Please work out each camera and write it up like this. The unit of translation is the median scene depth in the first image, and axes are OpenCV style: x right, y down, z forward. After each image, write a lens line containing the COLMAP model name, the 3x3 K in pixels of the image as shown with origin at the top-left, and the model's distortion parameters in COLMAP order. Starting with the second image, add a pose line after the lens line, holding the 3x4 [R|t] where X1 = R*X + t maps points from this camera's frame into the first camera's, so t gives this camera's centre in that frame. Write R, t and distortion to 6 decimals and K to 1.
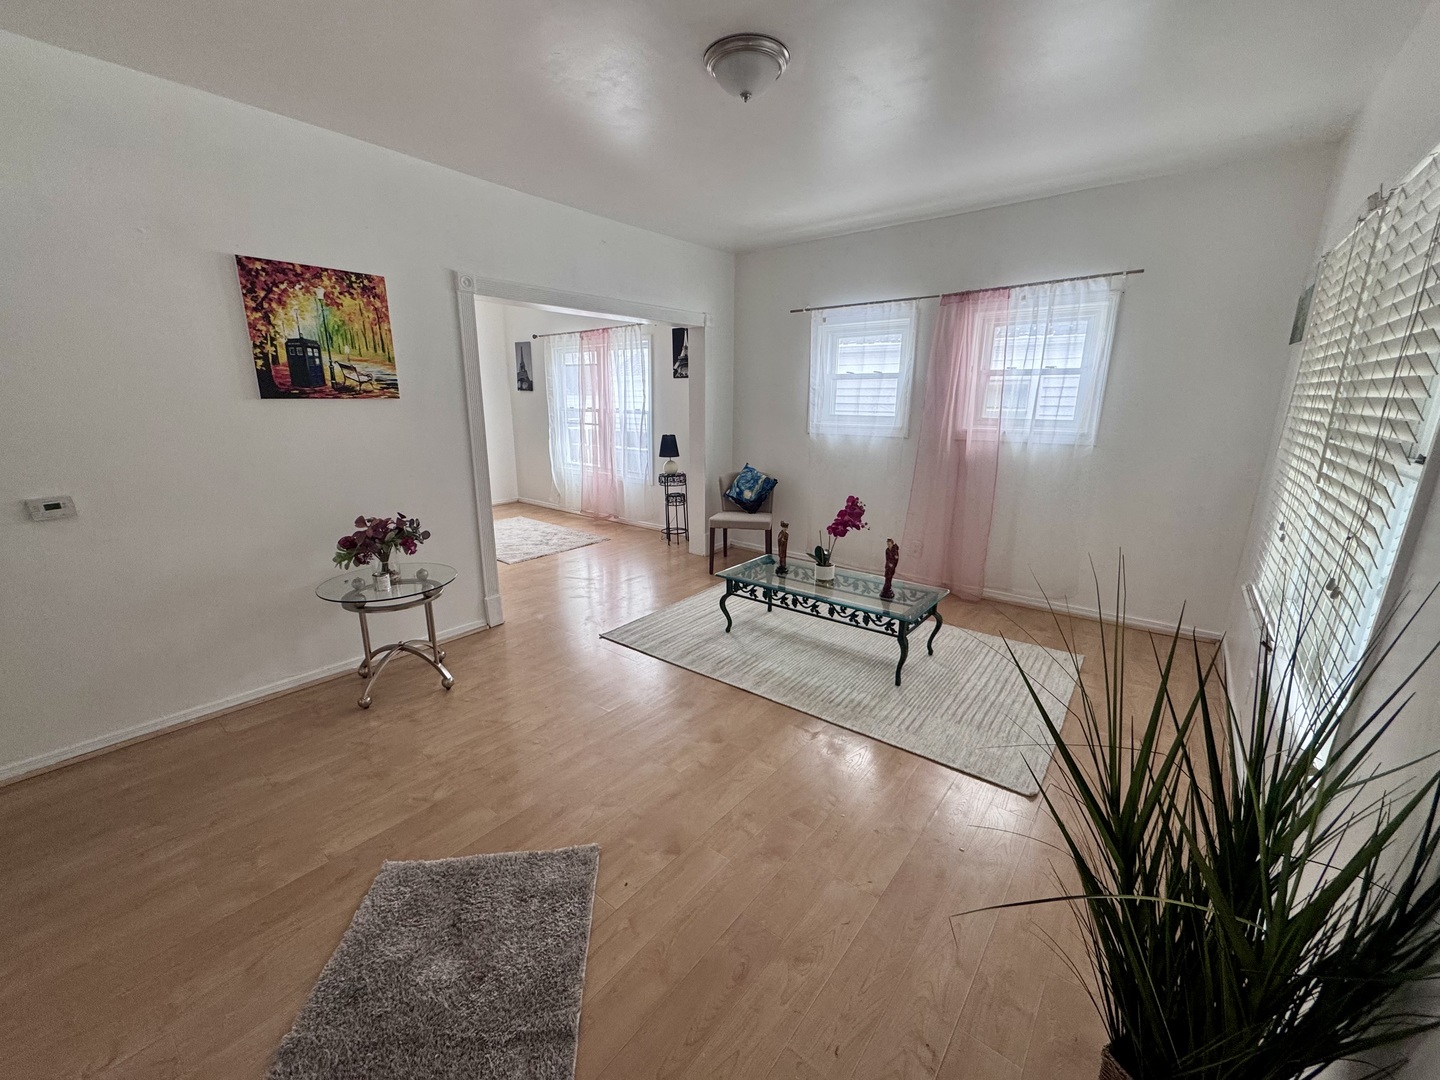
lens RADIAL K [[570.3, 0, 718.1], [0, 570.3, 538.4], [0, 0, 1]] dist [-0.002163, 0.000338]
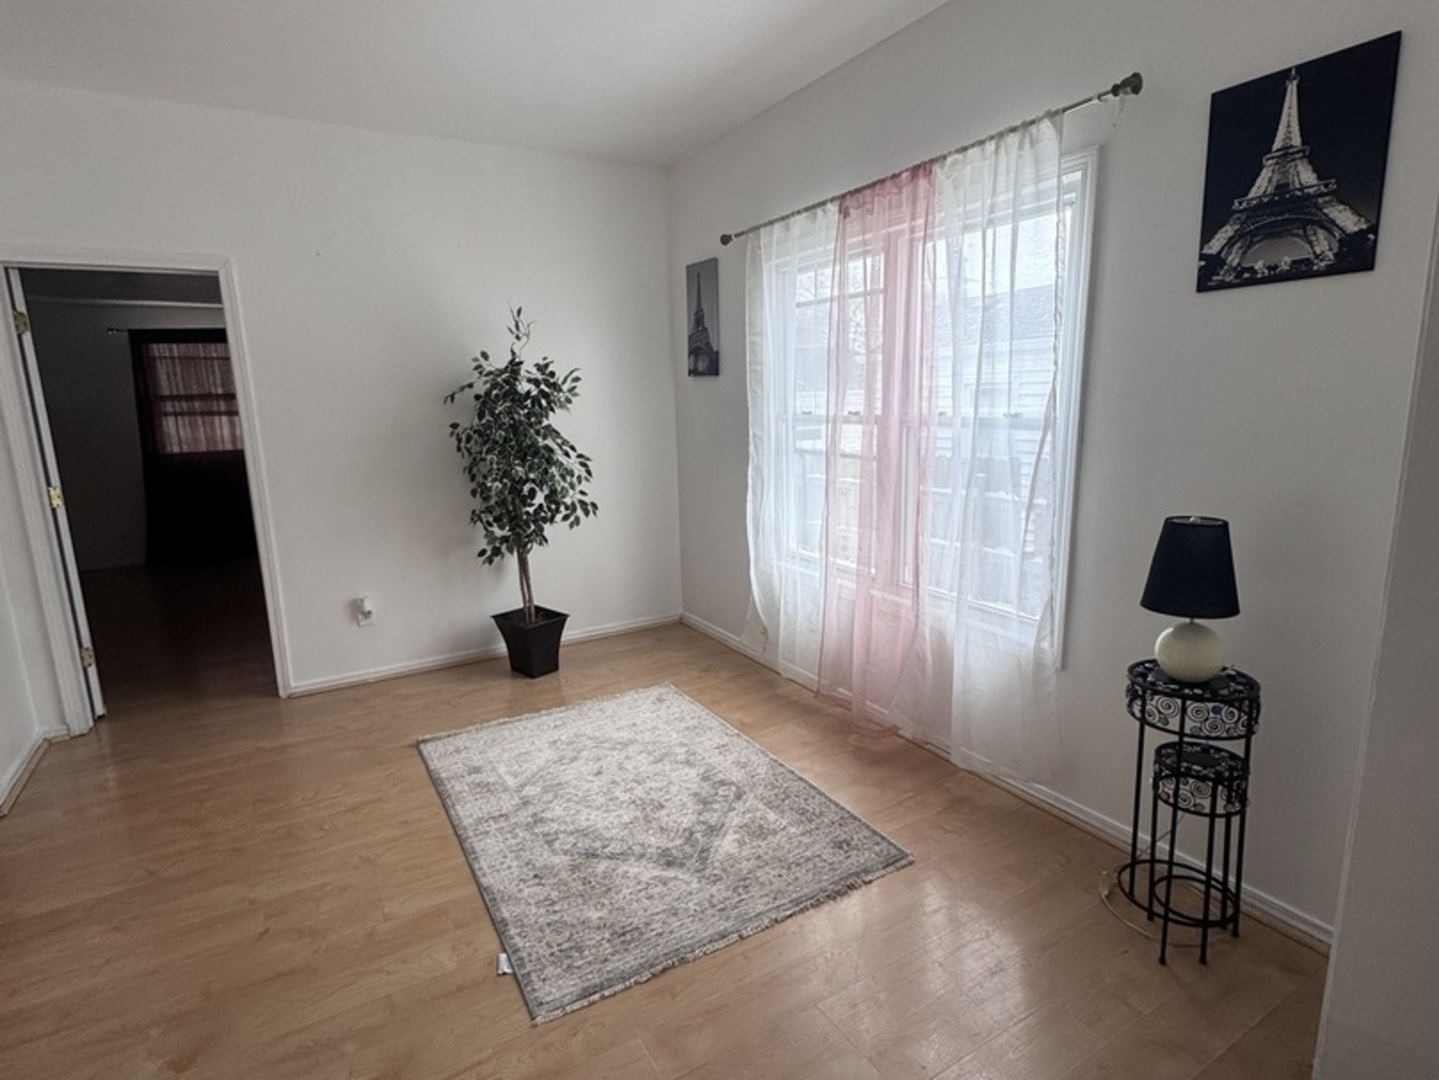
lens RADIAL K [[761.8, 0, 718.7], [0, 761.8, 543.0], [0, 0, 1]] dist [-0.005124, -0.000566]
pose [[0.933580, 0.037459, -0.356406, -0.130862], [-0.055204, 0.997684, -0.039743, -0.122738], [0.354092, 0.056778, 0.933485, 0.522972]]
